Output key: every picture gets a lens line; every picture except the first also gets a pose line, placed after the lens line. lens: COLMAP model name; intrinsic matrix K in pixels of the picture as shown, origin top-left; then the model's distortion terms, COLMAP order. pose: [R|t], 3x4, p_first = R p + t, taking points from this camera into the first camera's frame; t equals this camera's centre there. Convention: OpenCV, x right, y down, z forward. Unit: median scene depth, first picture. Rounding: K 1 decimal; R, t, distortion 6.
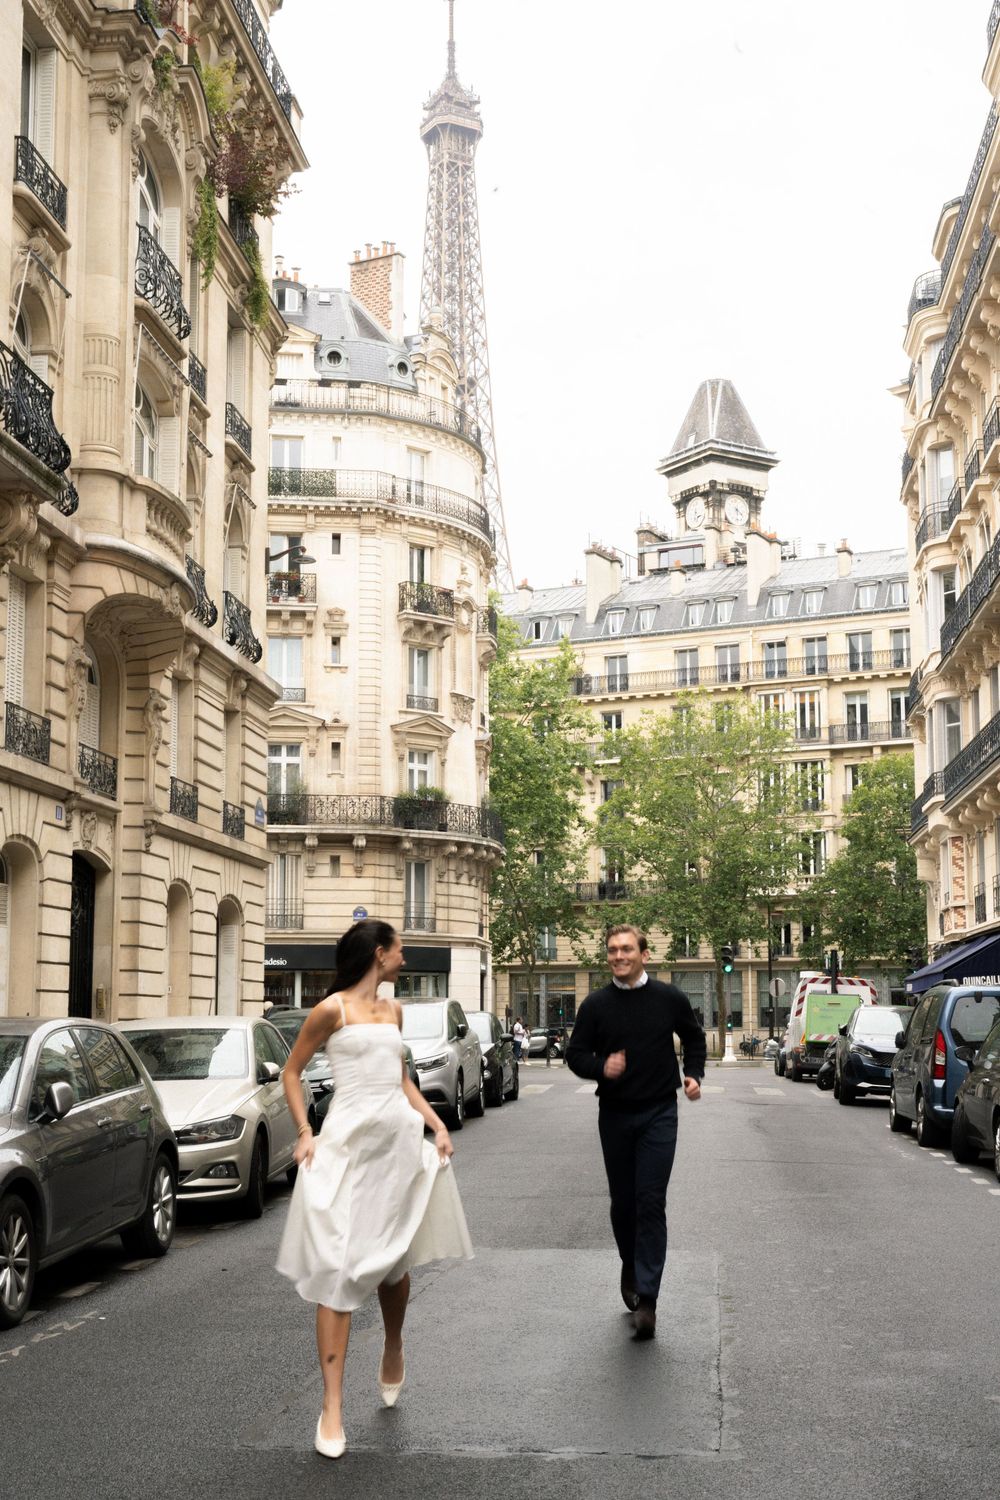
lens RADIAL K [[1518.0, 0, 431.1], [0, 1518.0, 874.3], [0, 0, 1]] dist [0.003470, 0.003103]
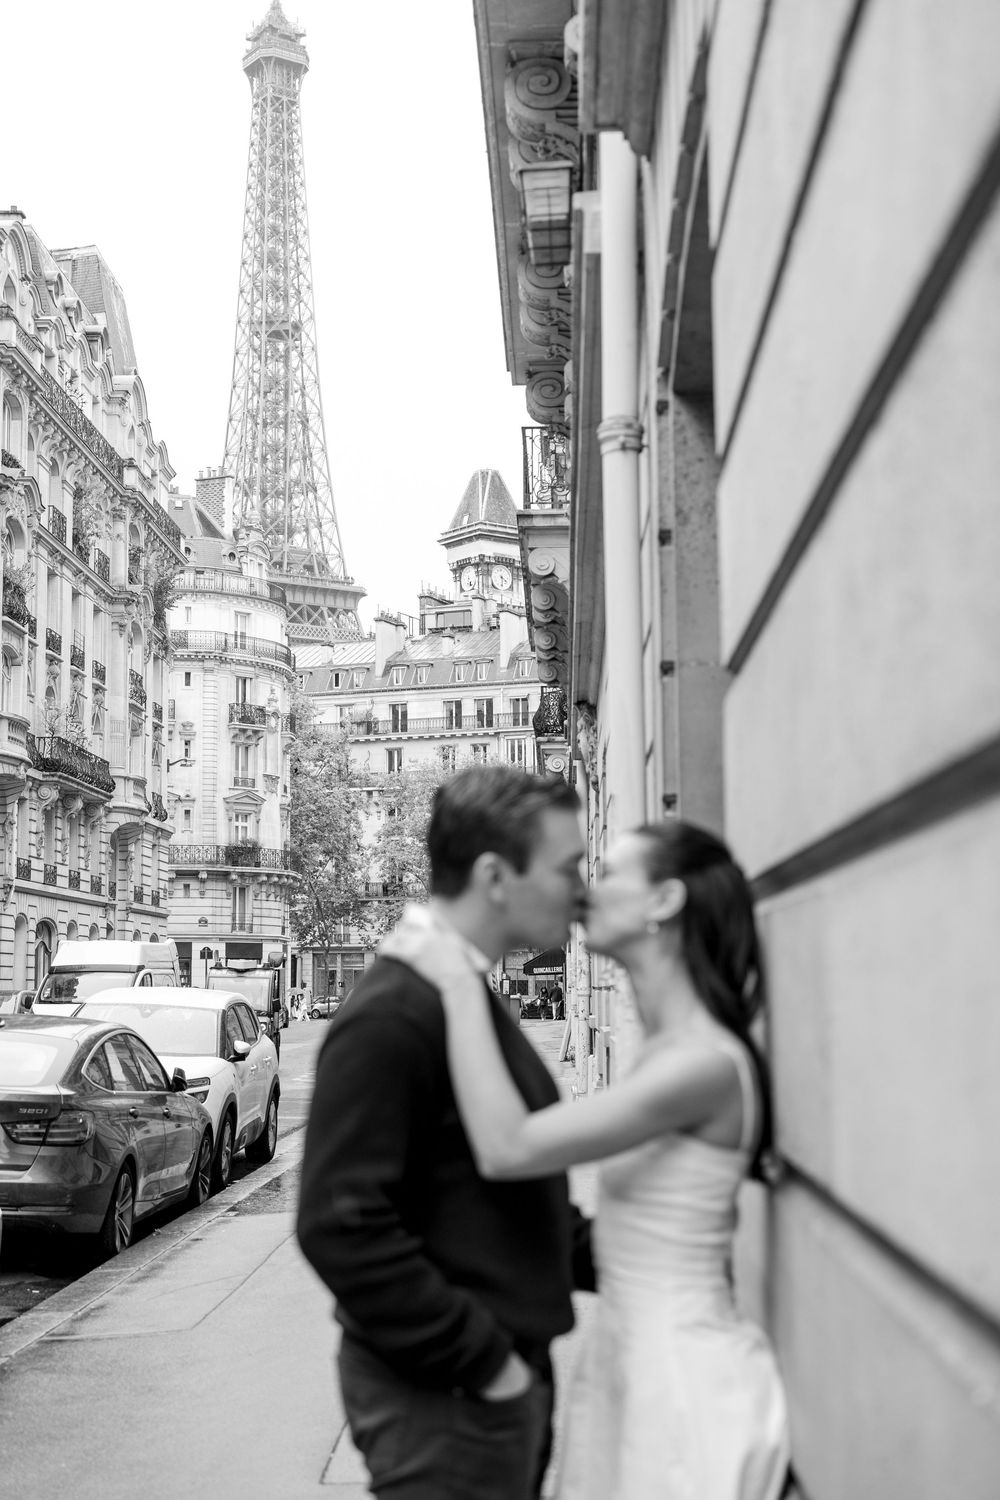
lens RADIAL K [[2311.1, 0, 580.6], [0, 2311.1, 797.3], [0, 0, 1]] dist [0.027928, -0.004139]
pose [[0.990151, 0.004638, 0.139926, 0.003619], [-0.006436, 0.999902, 0.012400, -0.128874], [-0.139855, -0.013178, 0.990084, -1.341958]]
